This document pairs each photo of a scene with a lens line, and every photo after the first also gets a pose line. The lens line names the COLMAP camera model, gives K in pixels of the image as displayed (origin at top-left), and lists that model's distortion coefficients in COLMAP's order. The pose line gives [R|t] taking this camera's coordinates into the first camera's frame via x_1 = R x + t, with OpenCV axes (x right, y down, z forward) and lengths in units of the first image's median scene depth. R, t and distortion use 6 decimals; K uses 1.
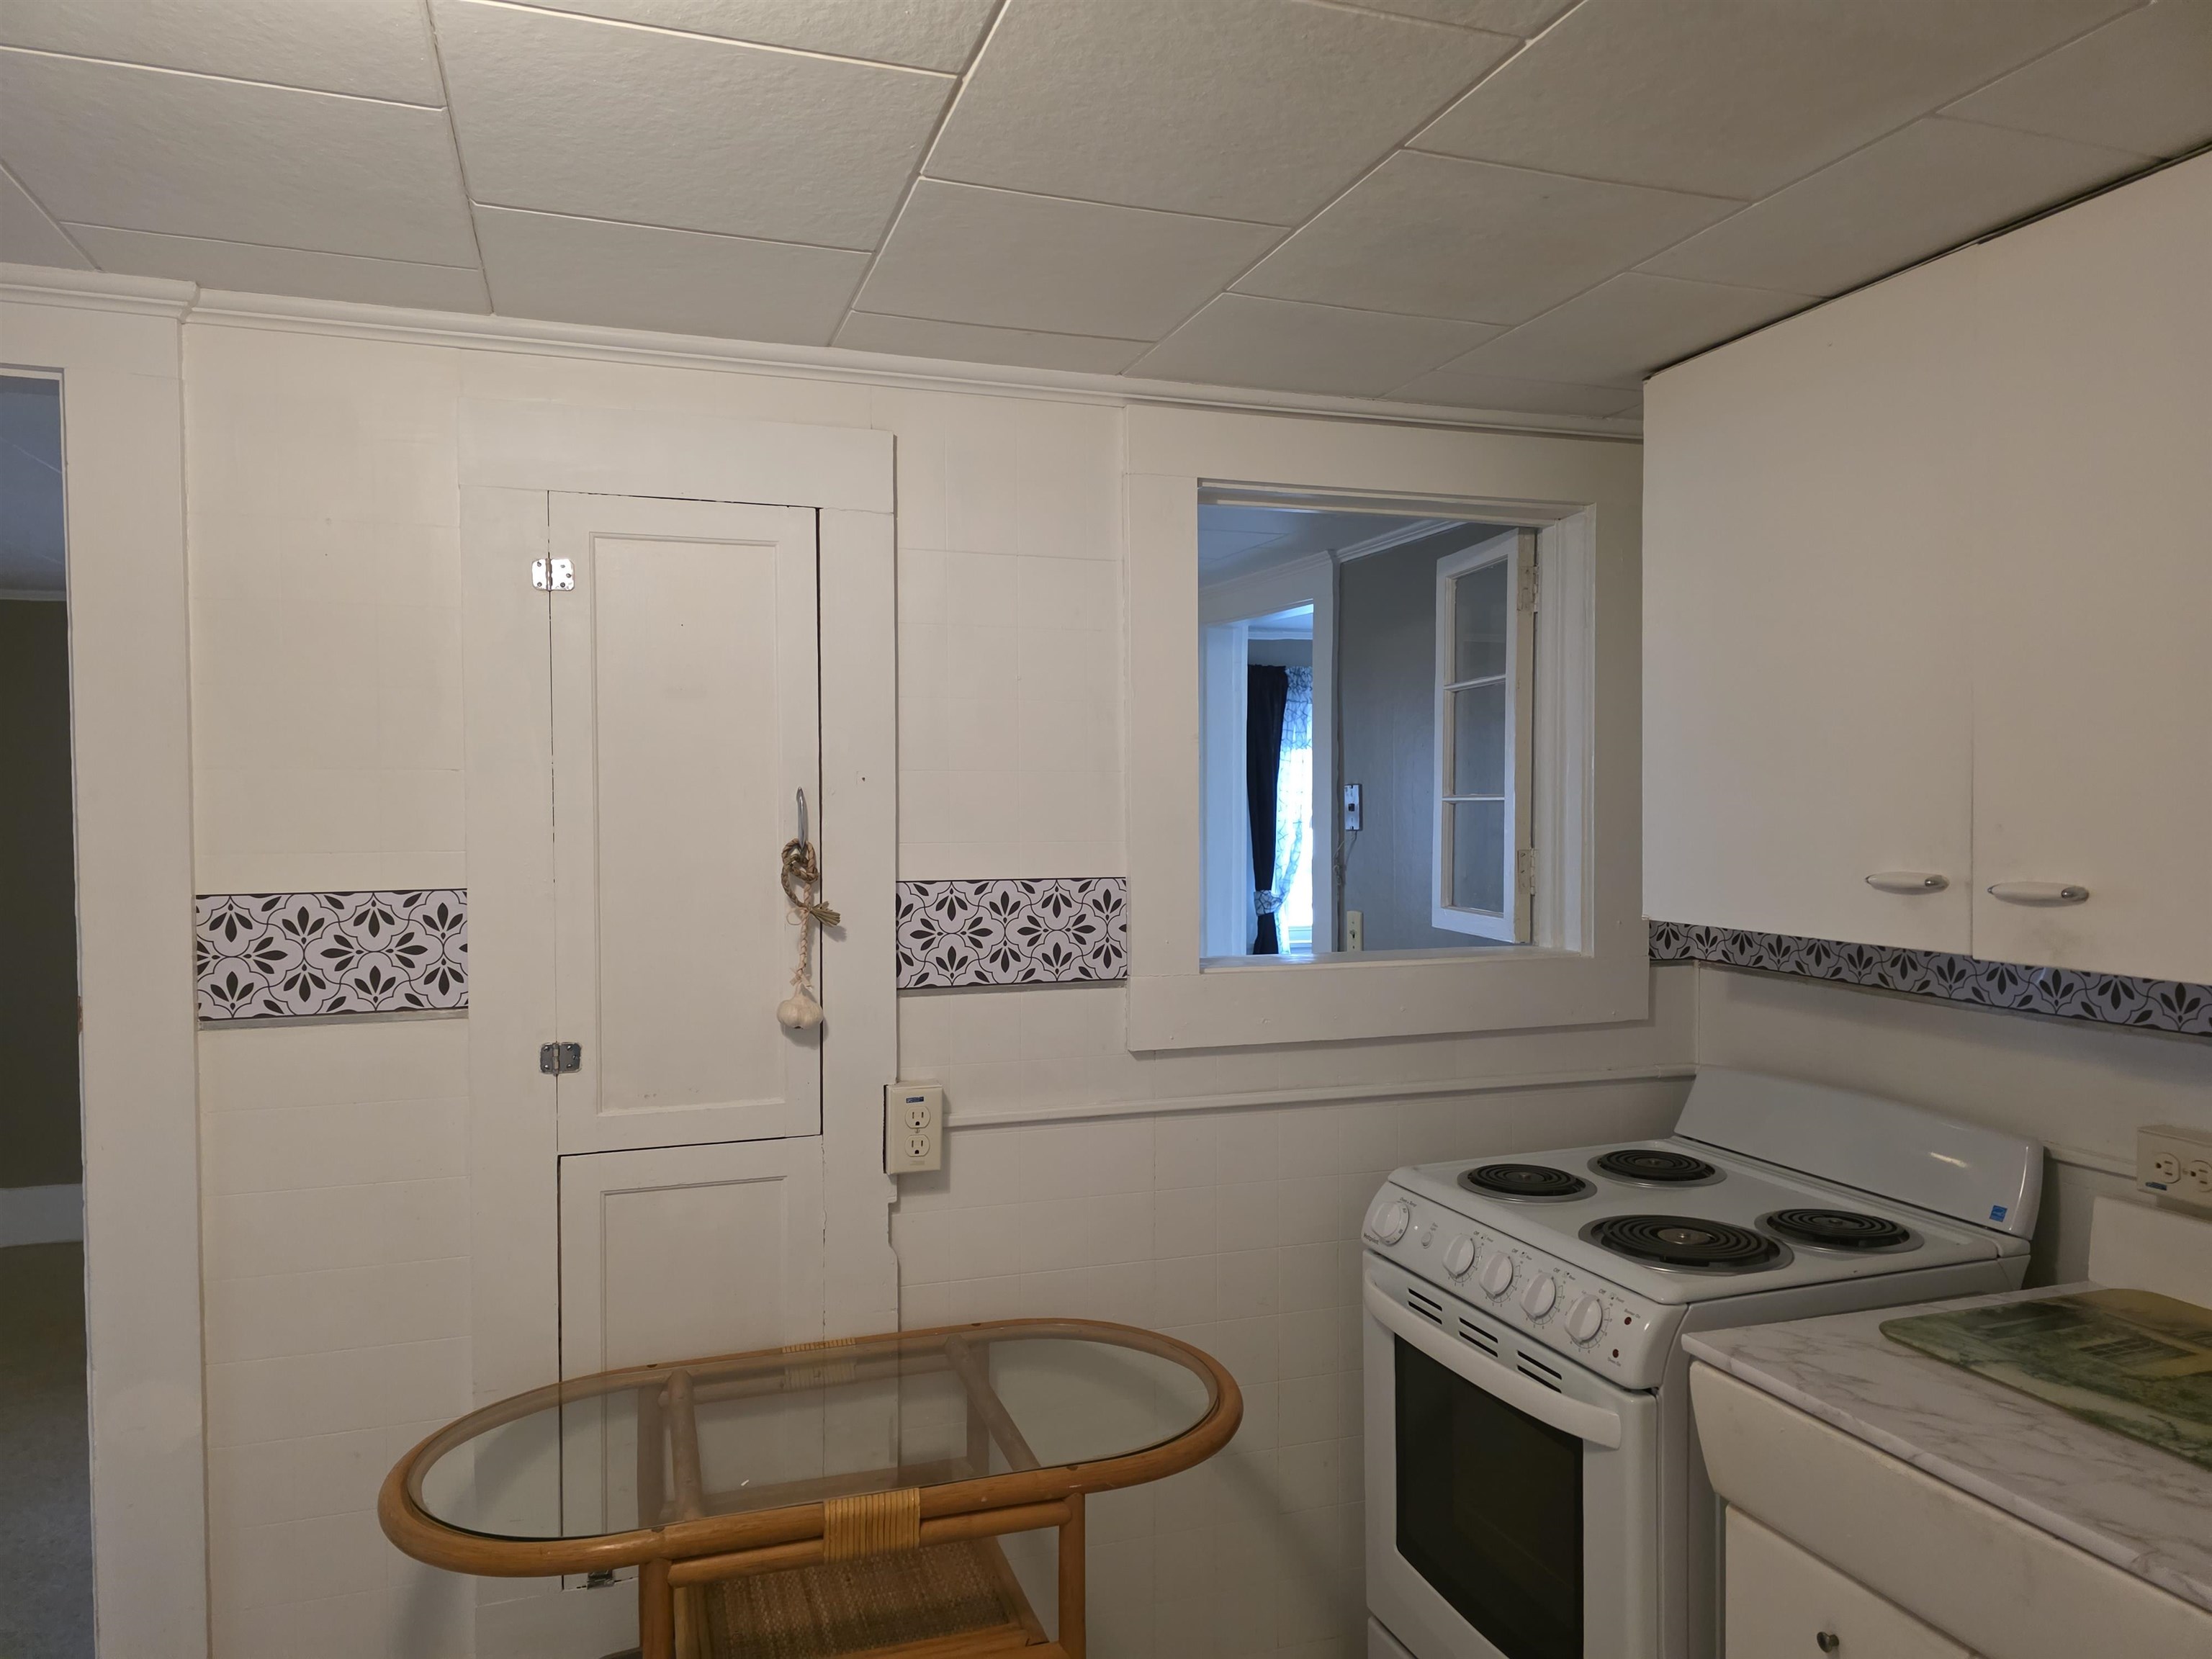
lens RADIAL K [[1491.9, 0, 1106.0], [0, 1491.9, 829.5], [0, 0, 1]] dist [0.117112, -0.140492]
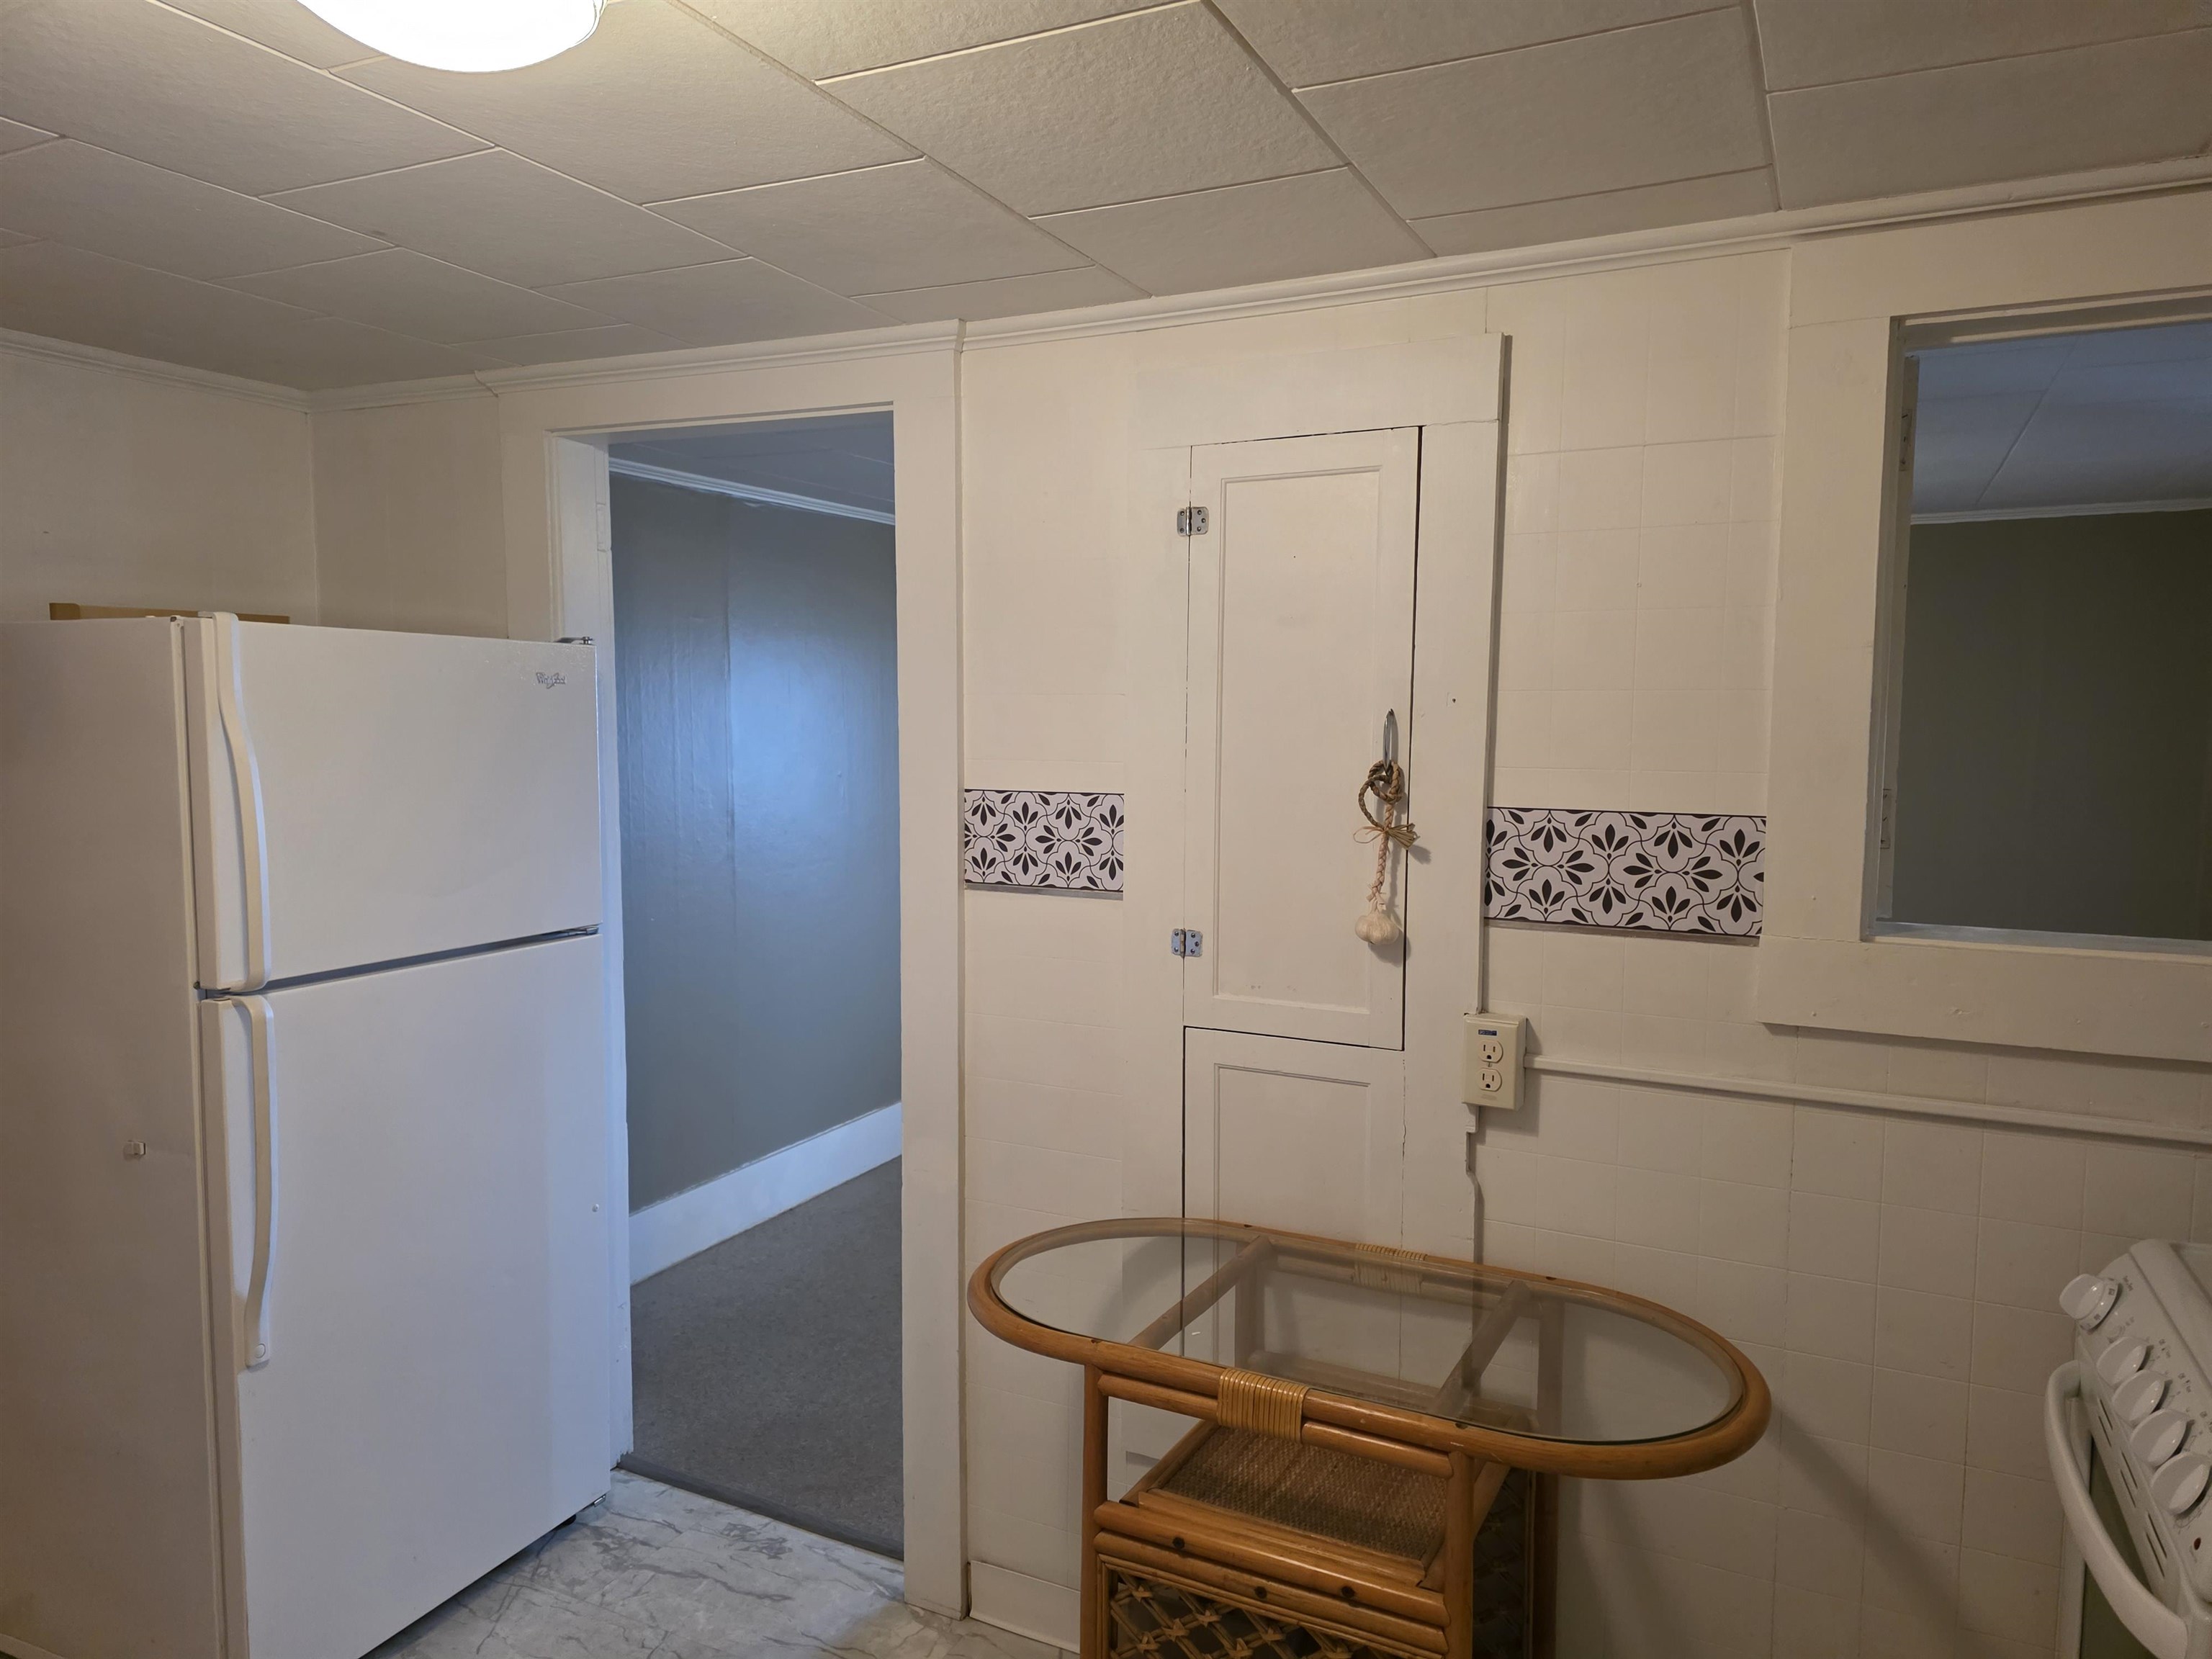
lens RADIAL K [[1491.9, 0, 1106.0], [0, 1491.9, 829.5], [0, 0, 1]] dist [0.117112, -0.140492]
pose [[0.703837, 0.059280, -0.707884, 0.380301], [-0.025292, 0.997971, 0.058425, -0.001302], [0.709912, -0.023218, 0.703908, 0.144642]]
